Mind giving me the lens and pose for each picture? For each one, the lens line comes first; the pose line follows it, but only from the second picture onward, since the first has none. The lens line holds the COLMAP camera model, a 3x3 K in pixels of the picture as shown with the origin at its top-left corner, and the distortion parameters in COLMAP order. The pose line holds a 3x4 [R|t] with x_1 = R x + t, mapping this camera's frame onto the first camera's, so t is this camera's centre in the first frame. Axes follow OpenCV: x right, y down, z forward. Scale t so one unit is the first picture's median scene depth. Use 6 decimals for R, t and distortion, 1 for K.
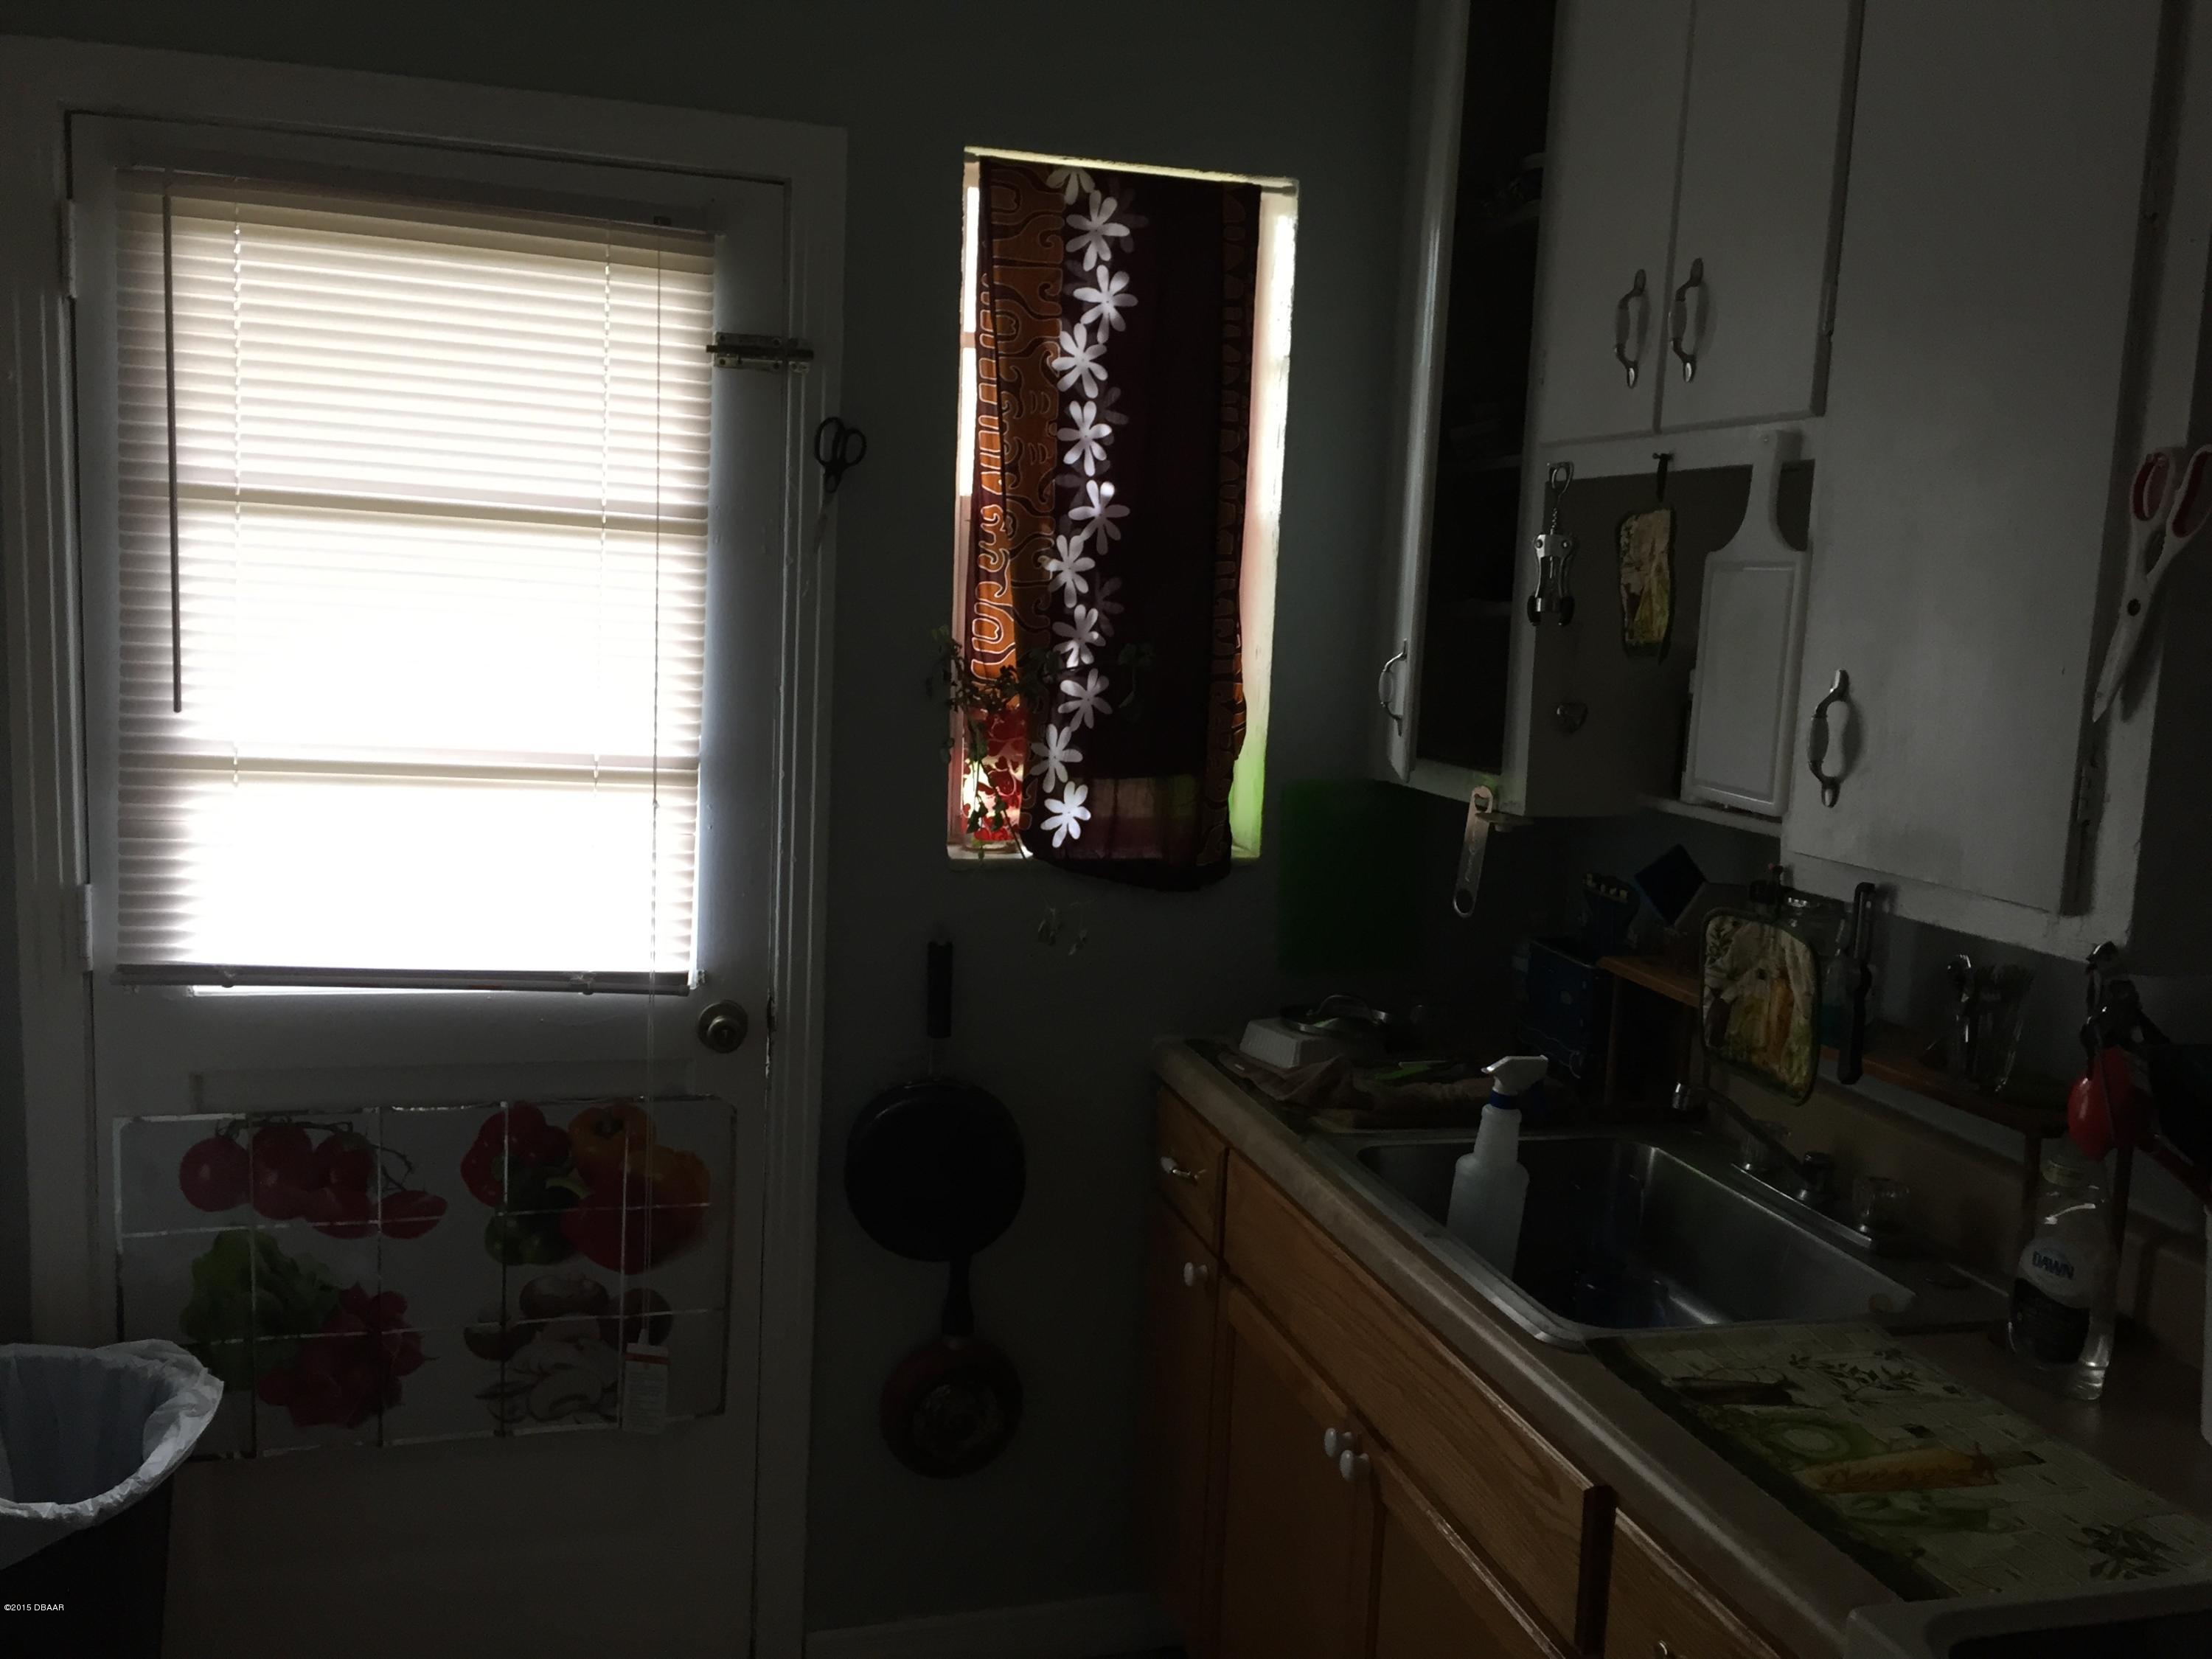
lens RADIAL K [[1877.9, 0, 1103.7], [0, 1877.9, 827.9], [0, 0, 1]] dist [0.079411, -0.102399]
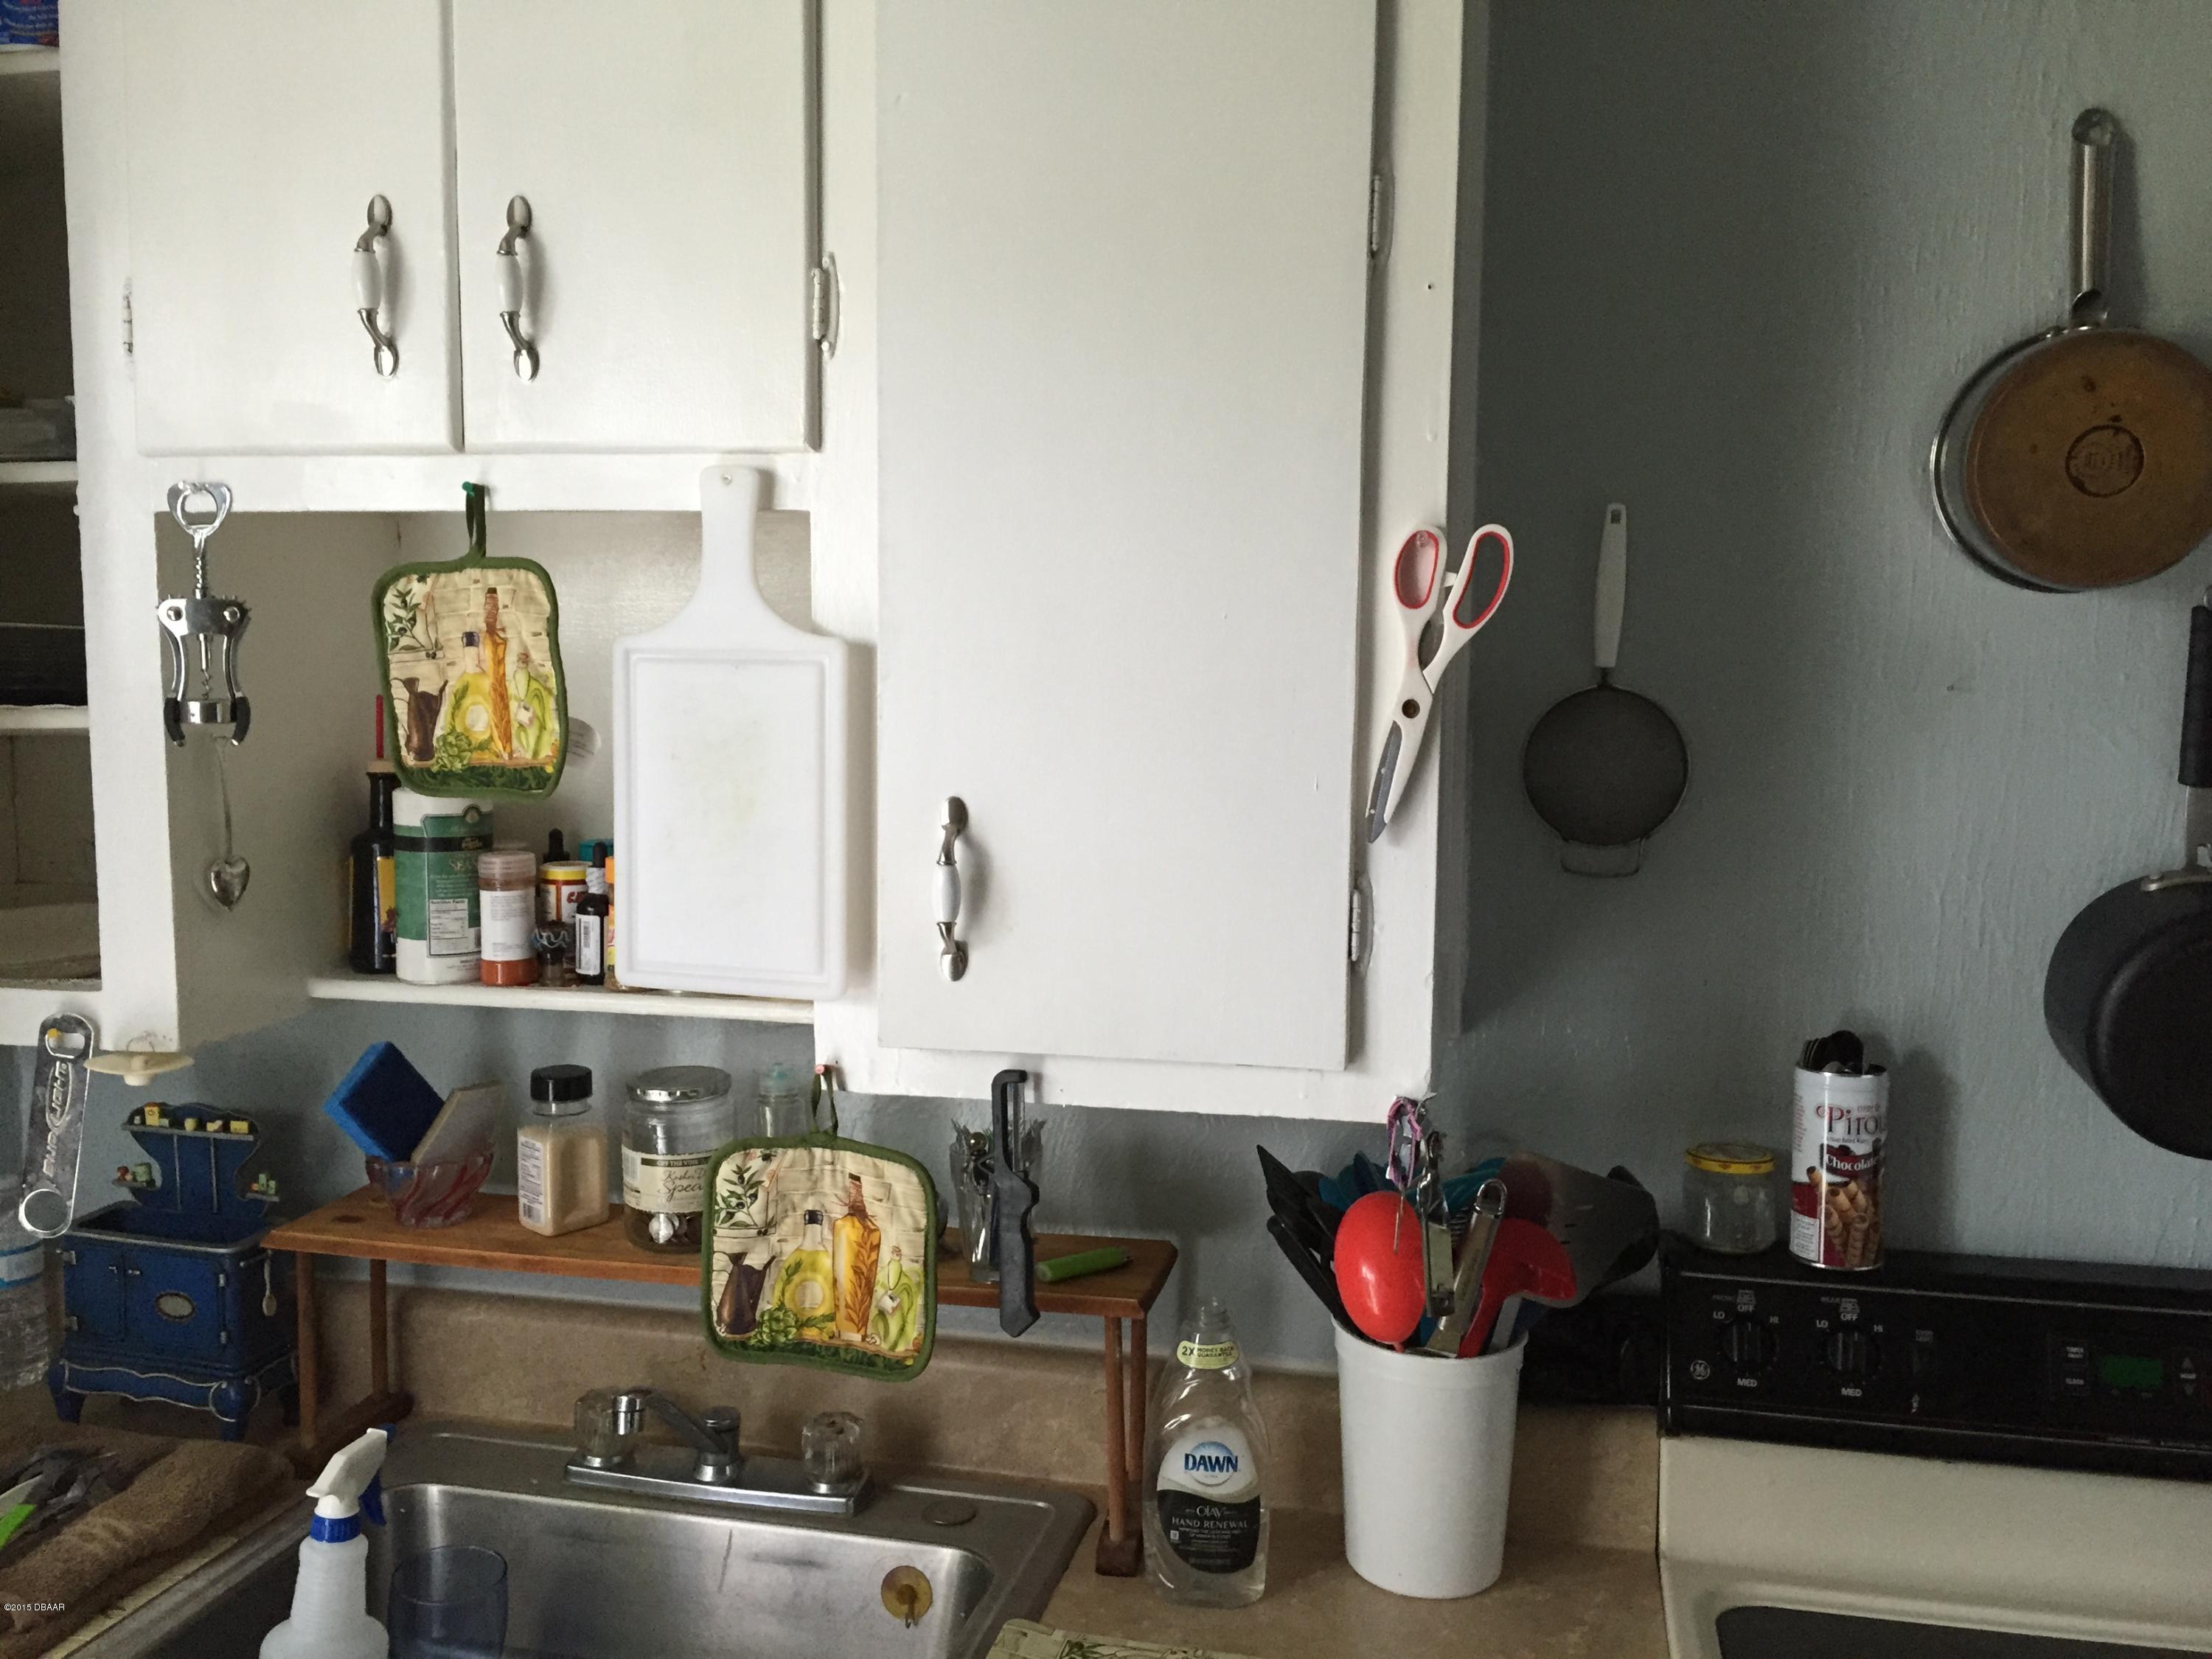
lens RADIAL K [[1877.9, 0, 1112.6], [0, 1877.9, 834.3], [0, 0, 1]] dist [0.079411, -0.102399]
pose [[0.474289, -0.117477, 0.872496, -0.206797], [0.123598, 0.990127, 0.066128, -0.099588], [-0.871650, 0.076475, 0.484126, 0.531982]]
